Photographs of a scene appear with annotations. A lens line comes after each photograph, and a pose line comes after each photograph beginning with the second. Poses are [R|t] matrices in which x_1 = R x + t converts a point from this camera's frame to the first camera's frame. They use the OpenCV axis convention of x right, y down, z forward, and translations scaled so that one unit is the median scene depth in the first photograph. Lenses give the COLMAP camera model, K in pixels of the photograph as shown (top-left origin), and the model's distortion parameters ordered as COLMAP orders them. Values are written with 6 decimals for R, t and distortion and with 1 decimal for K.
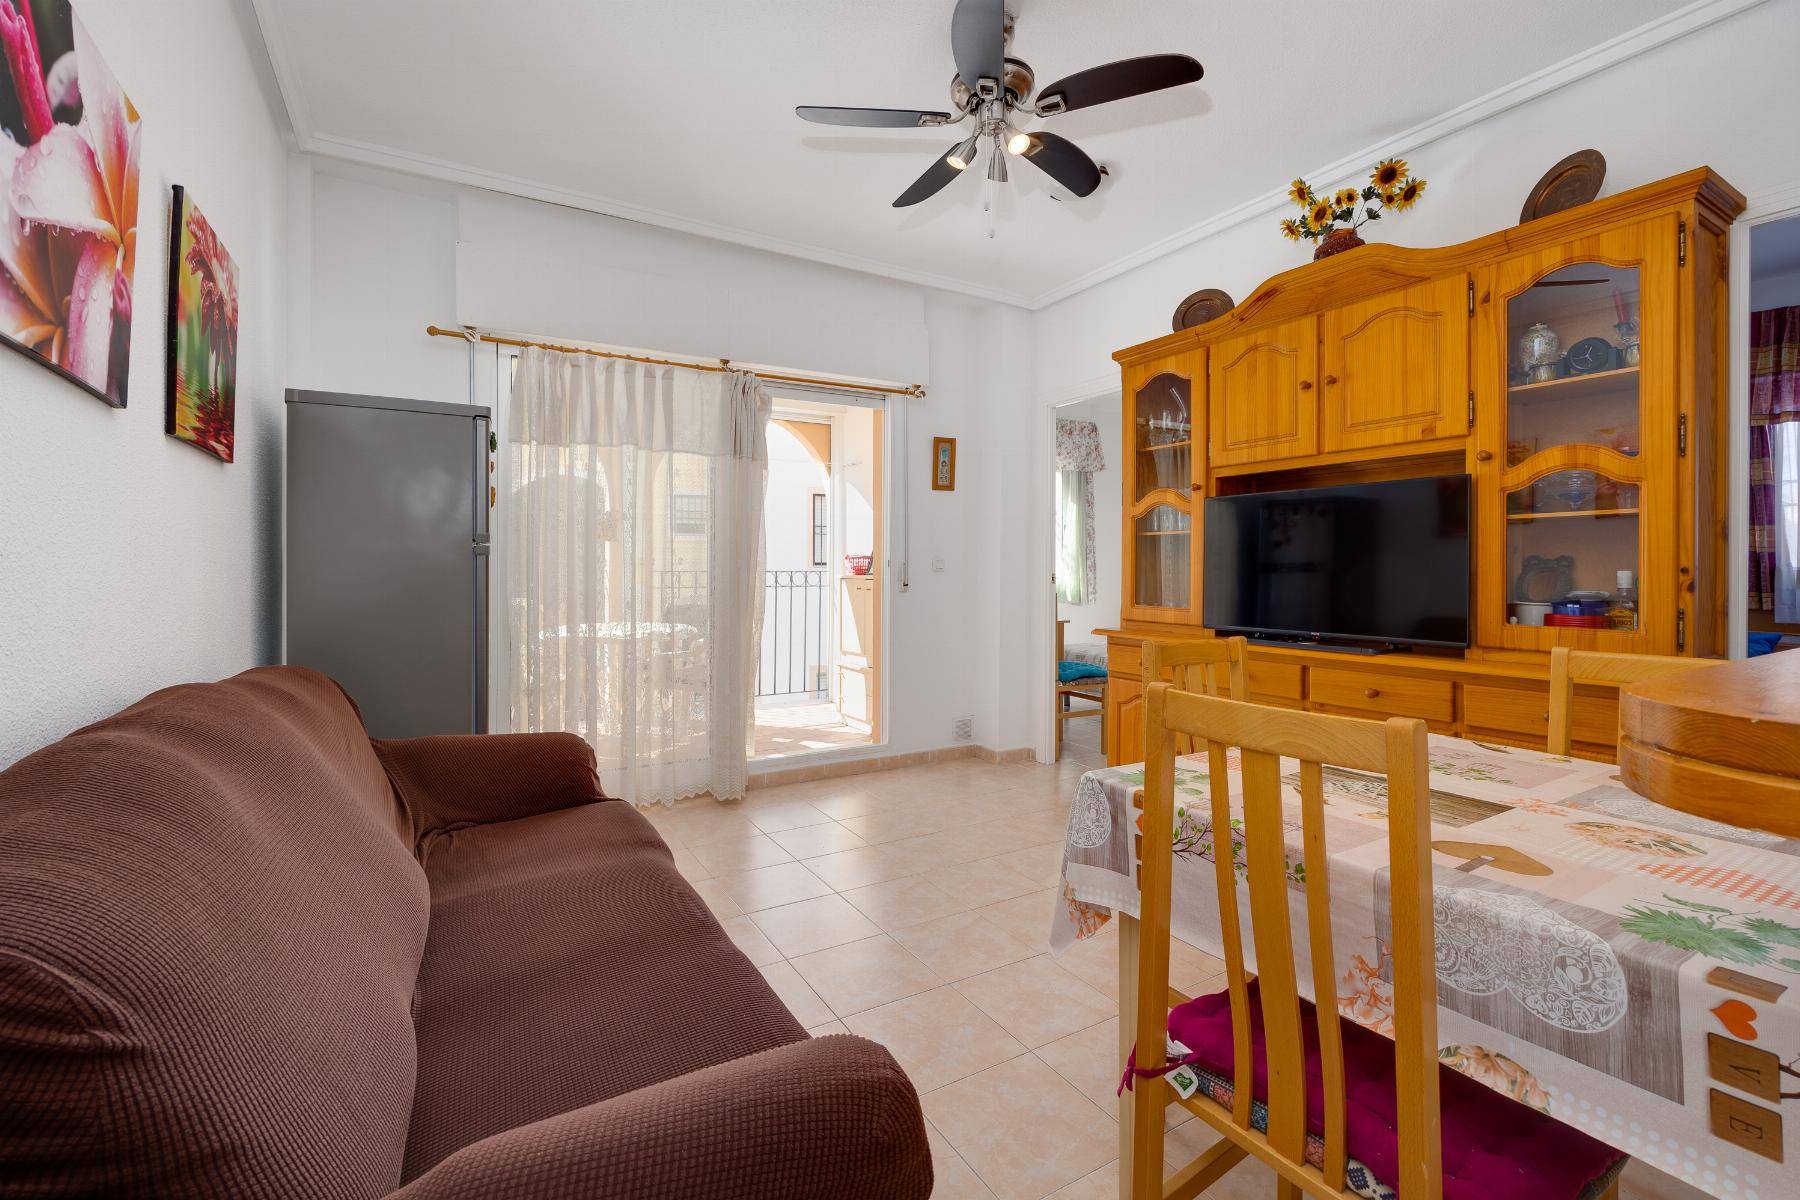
lens RADIAL K [[769.2, 0, 853.7], [0, 769.2, 573.0], [0, 0, 1]] dist [-0.002109, -0.000394]
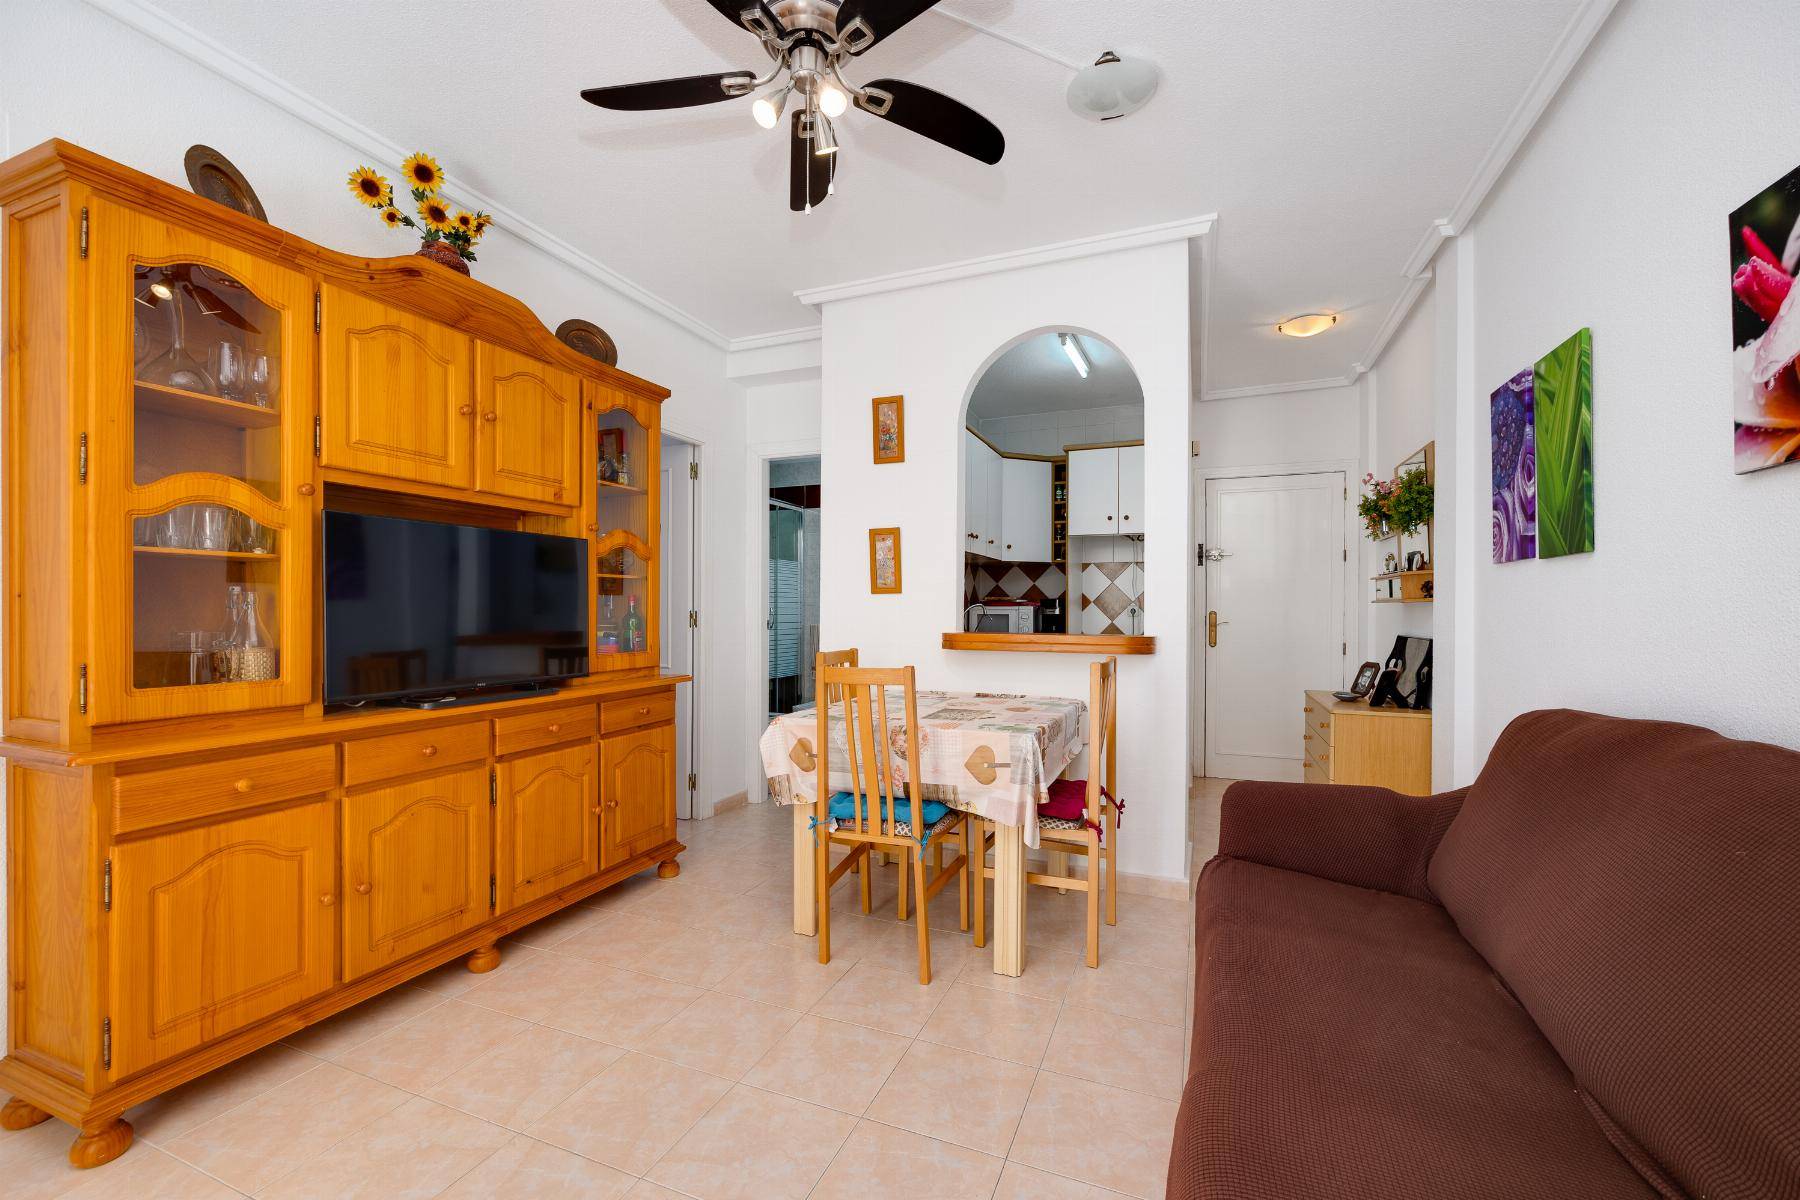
lens RADIAL K [[741.3, 0, 912.2], [0, 741.3, 621.0], [0, 0, 1]] dist [-0.002016, -0.000337]
pose [[-0.640097, -0.013265, 0.768179, -0.404435], [0.003993, 0.999780, 0.020592, -0.013829], [-0.768284, 0.016249, -0.639903, 1.137313]]
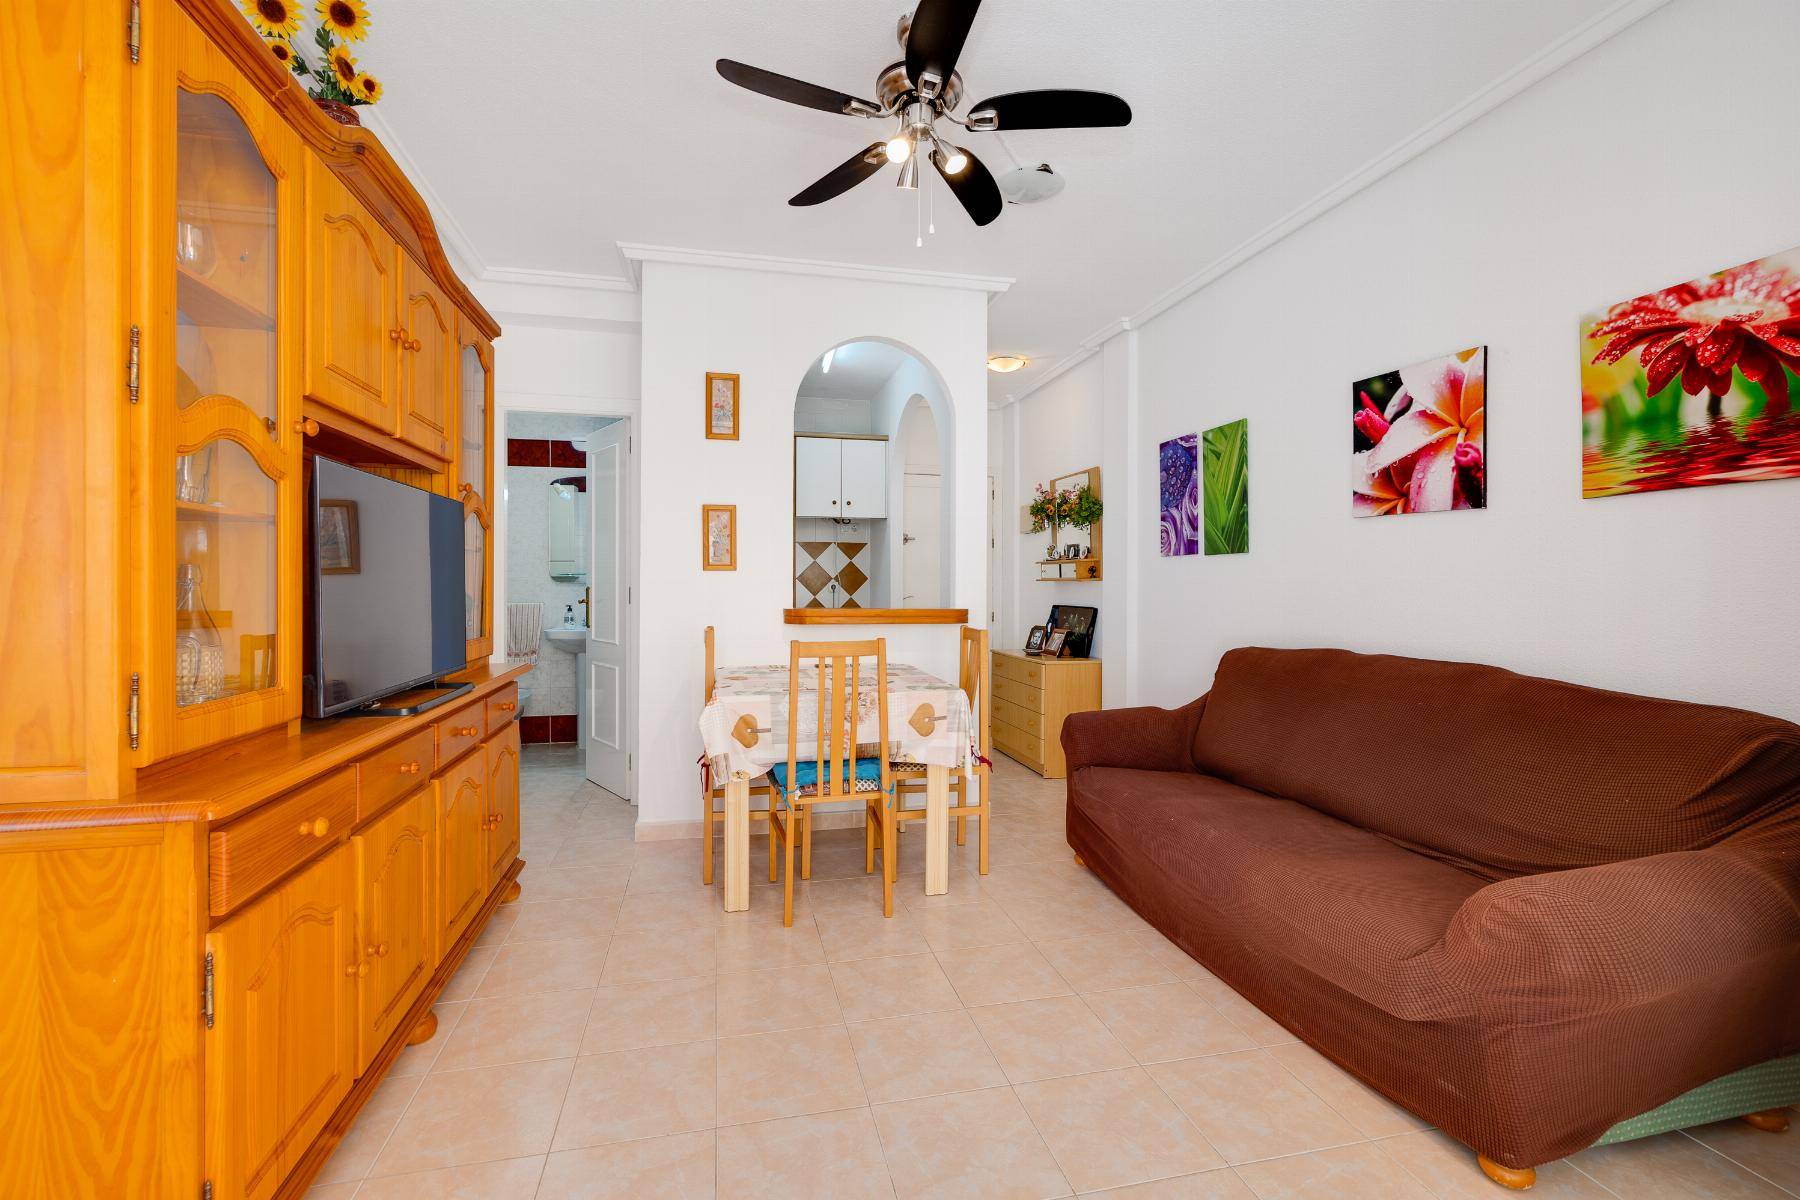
lens RADIAL K [[766.8, 0, 900.0], [0, 766.8, 600.0], [0, 0, 1]] dist [-0.002569, -0.000212]
pose [[-0.965199, -0.007892, 0.261396, -0.039326], [-0.000746, 0.999624, 0.027427, -0.020947], [-0.261514, 0.026278, -0.964842, 1.539560]]
